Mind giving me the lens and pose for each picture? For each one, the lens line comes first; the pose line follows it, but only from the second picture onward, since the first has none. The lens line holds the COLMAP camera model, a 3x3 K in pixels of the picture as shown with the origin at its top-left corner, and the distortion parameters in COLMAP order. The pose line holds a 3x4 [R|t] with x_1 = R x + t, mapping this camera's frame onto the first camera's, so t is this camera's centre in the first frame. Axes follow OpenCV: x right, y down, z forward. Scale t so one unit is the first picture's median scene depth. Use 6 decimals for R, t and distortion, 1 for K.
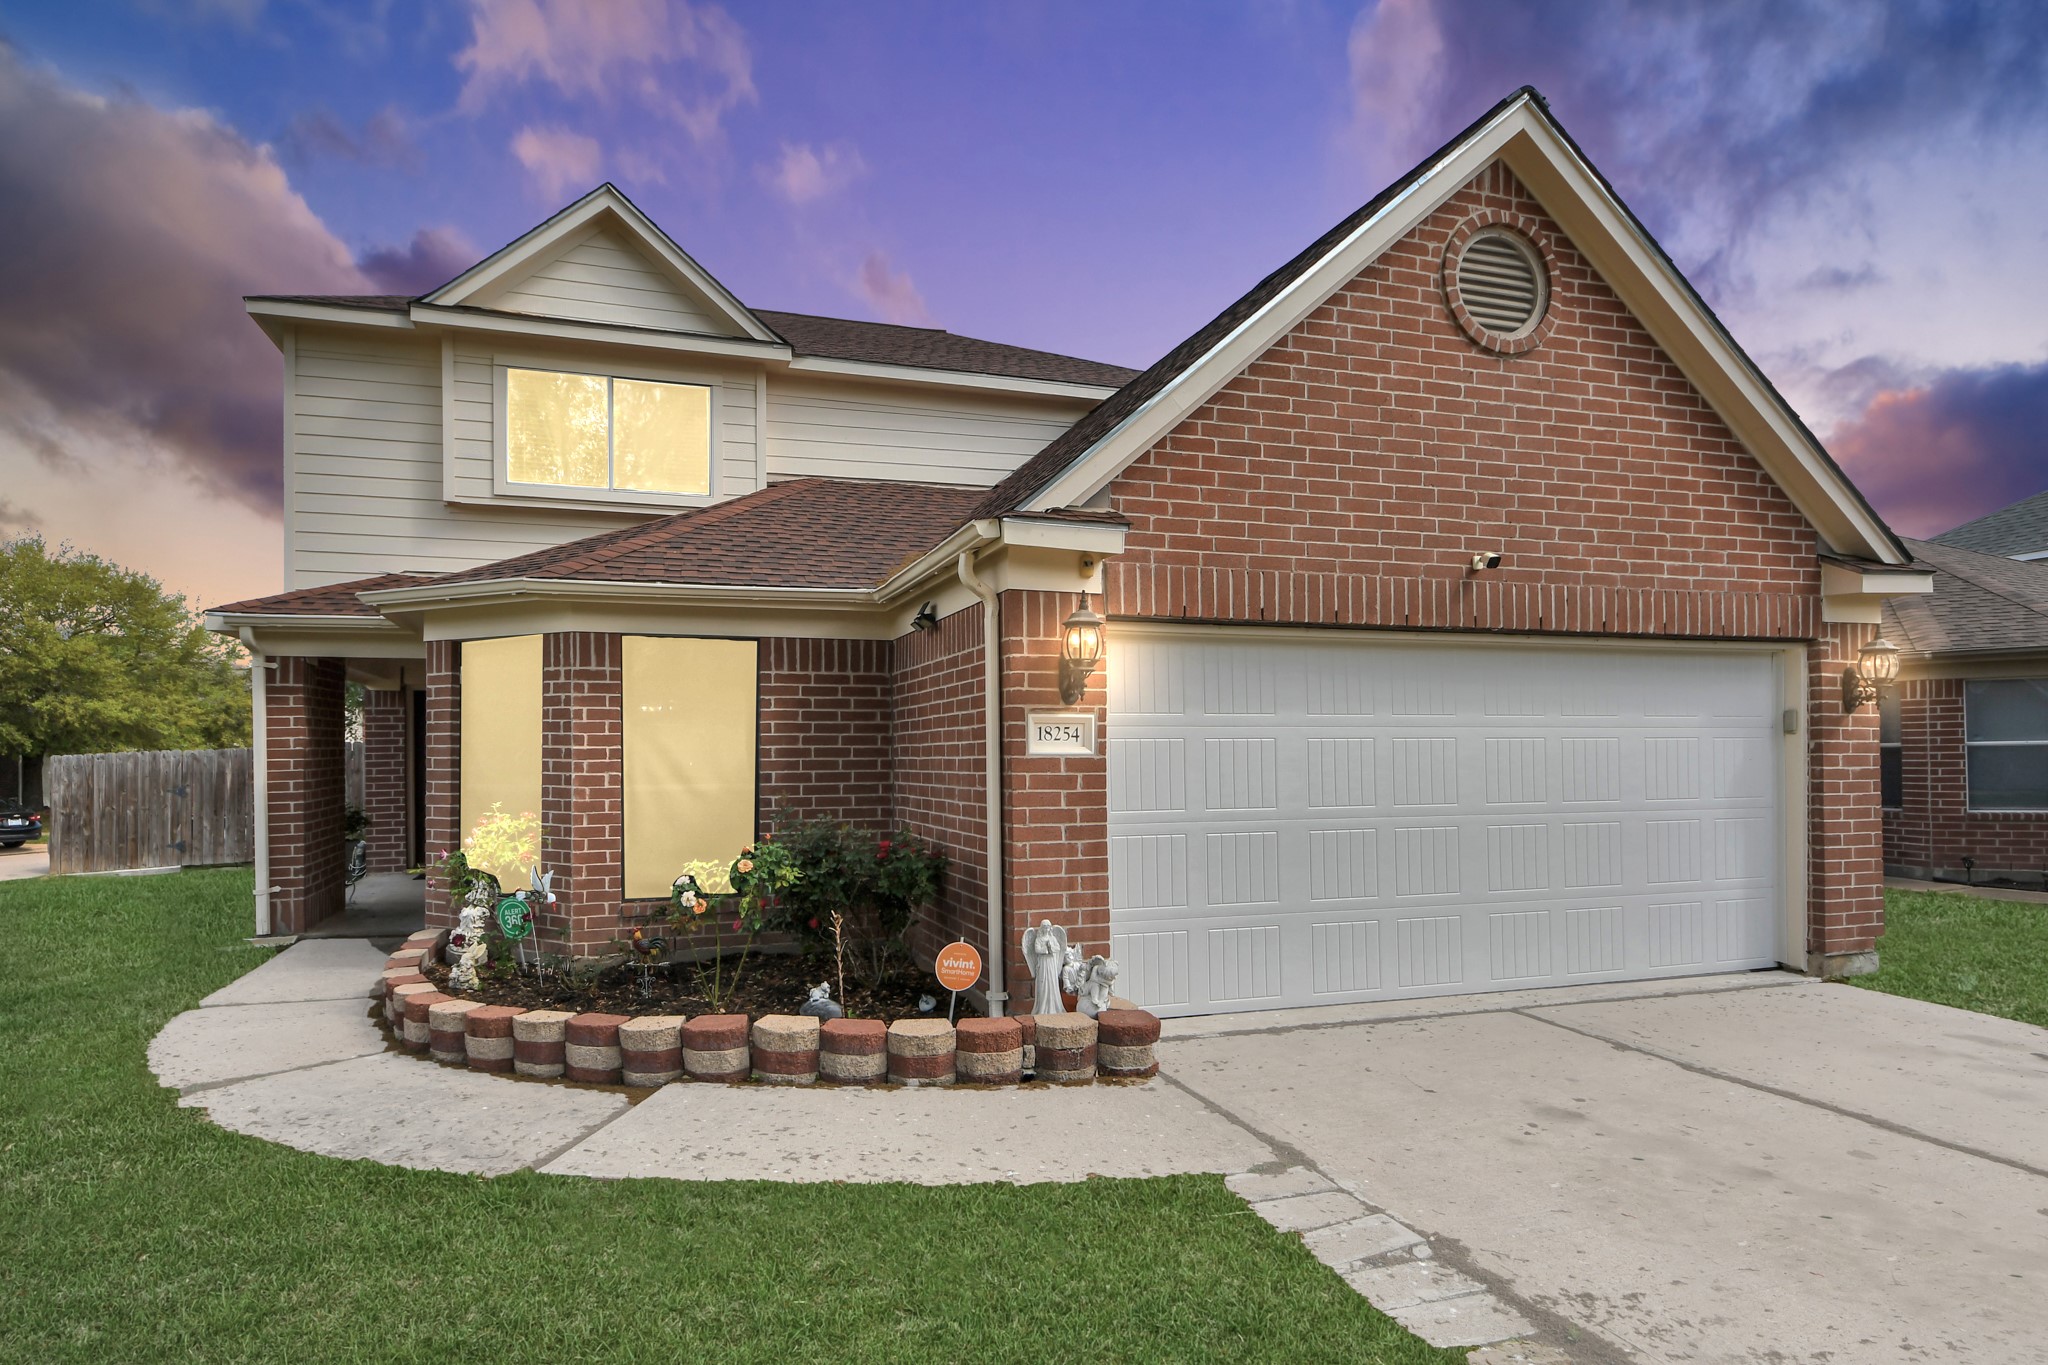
lens RADIAL K [[1174.9, 0, 1027.0], [0, 1174.9, 718.5], [0, 0, 1]] dist [0.042419, -0.047443]
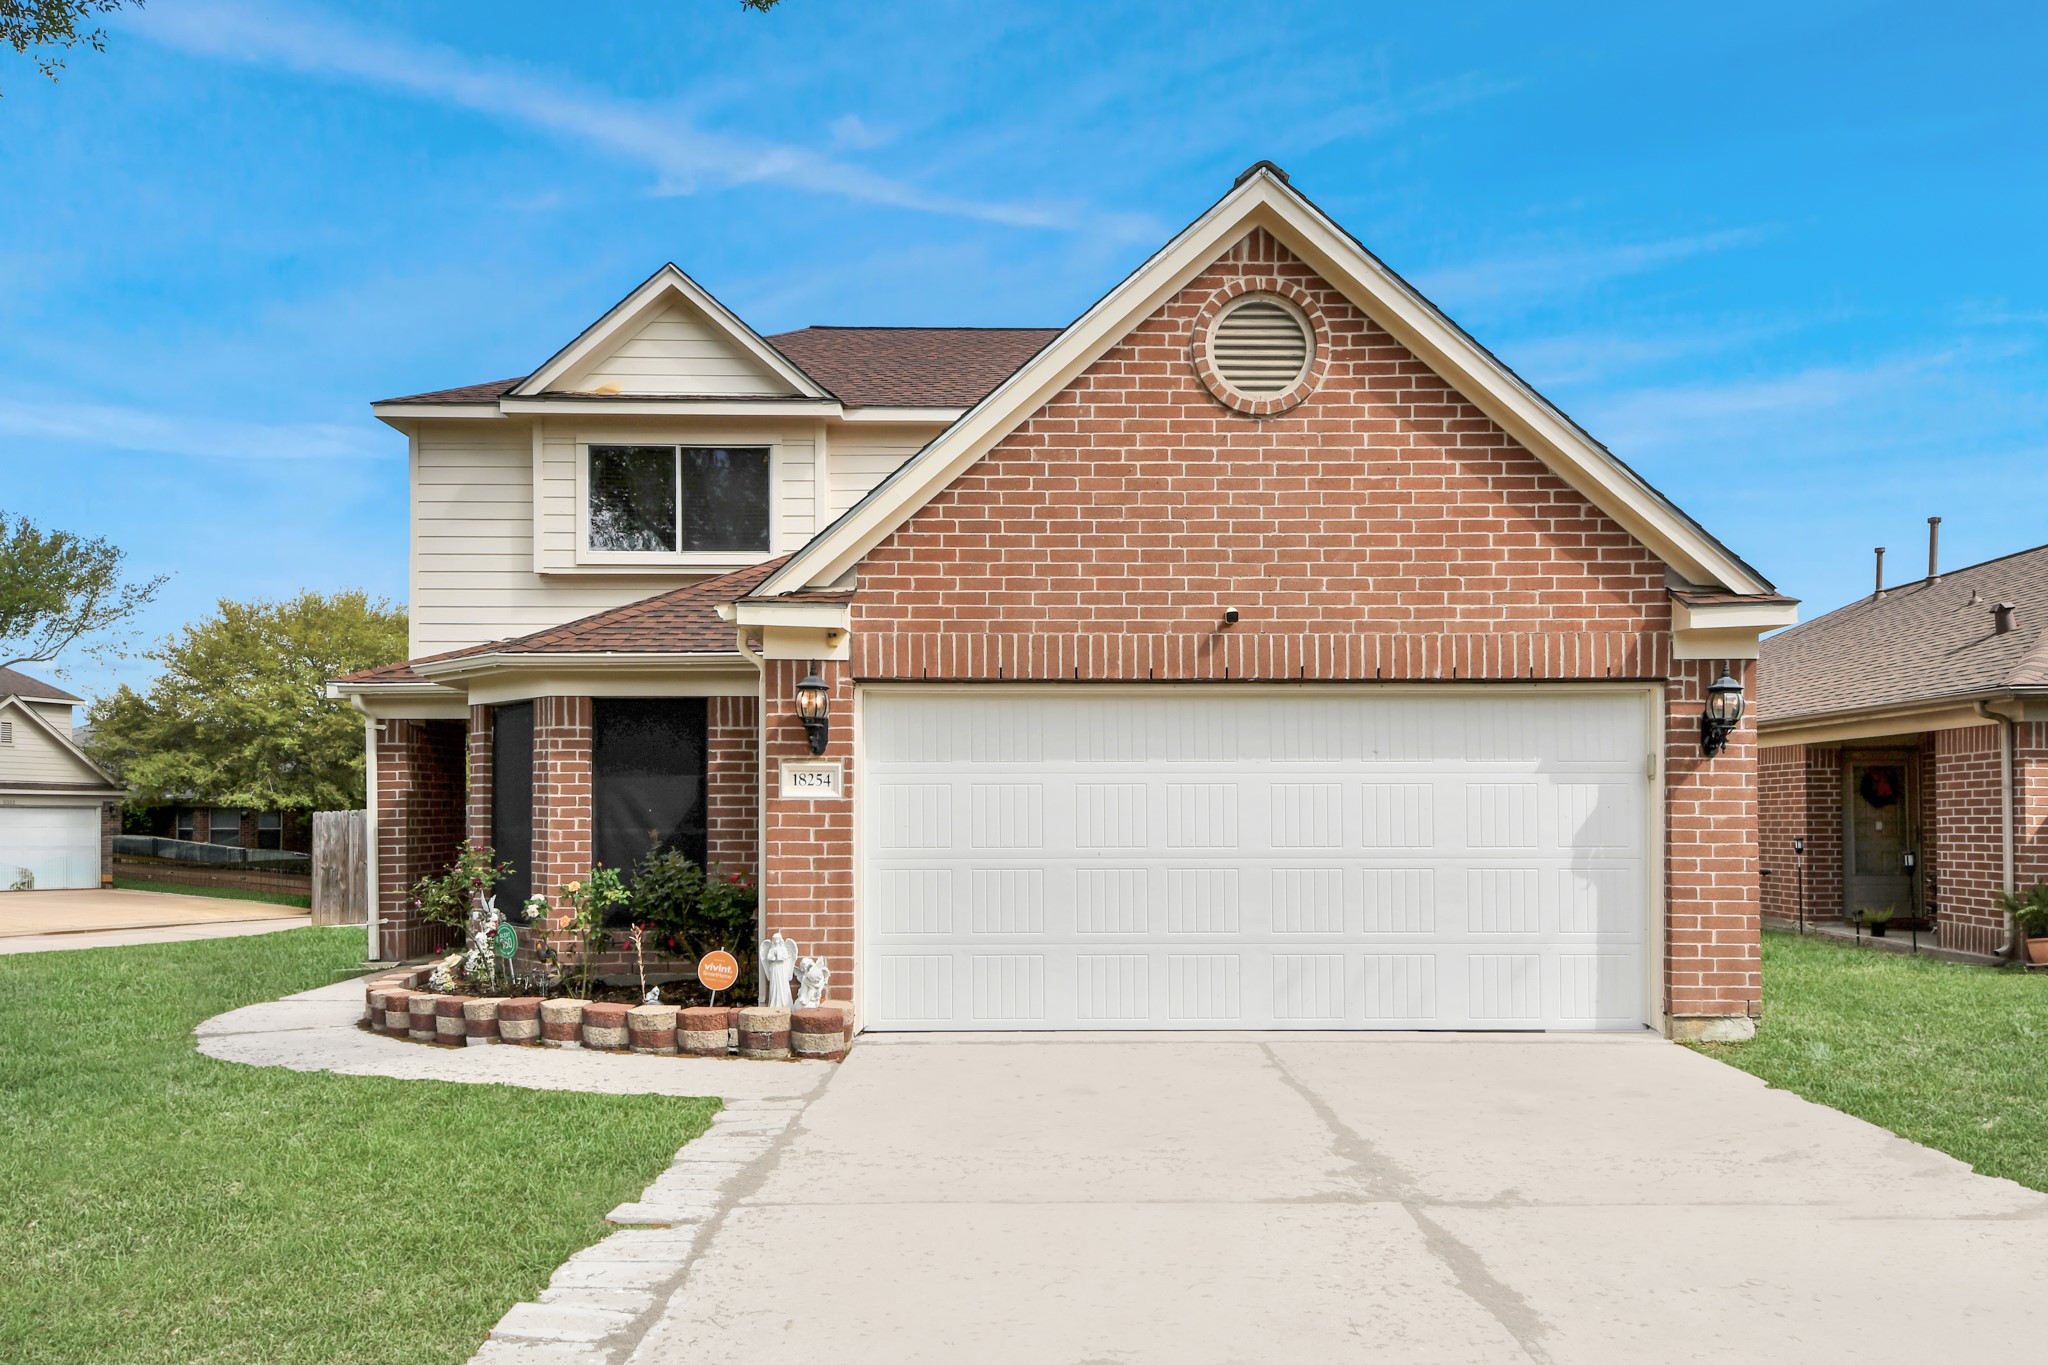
lens RADIAL K [[1800.5, 0, 1226.9], [0, 1800.5, 769.8], [0, 0, 1]] dist [0.053621, -0.005231]
pose [[0.946957, -0.006228, -0.321301, 0.878158], [0.004791, 0.999975, -0.005262, 0.012674], [0.321326, 0.003444, 0.946962, -0.510152]]
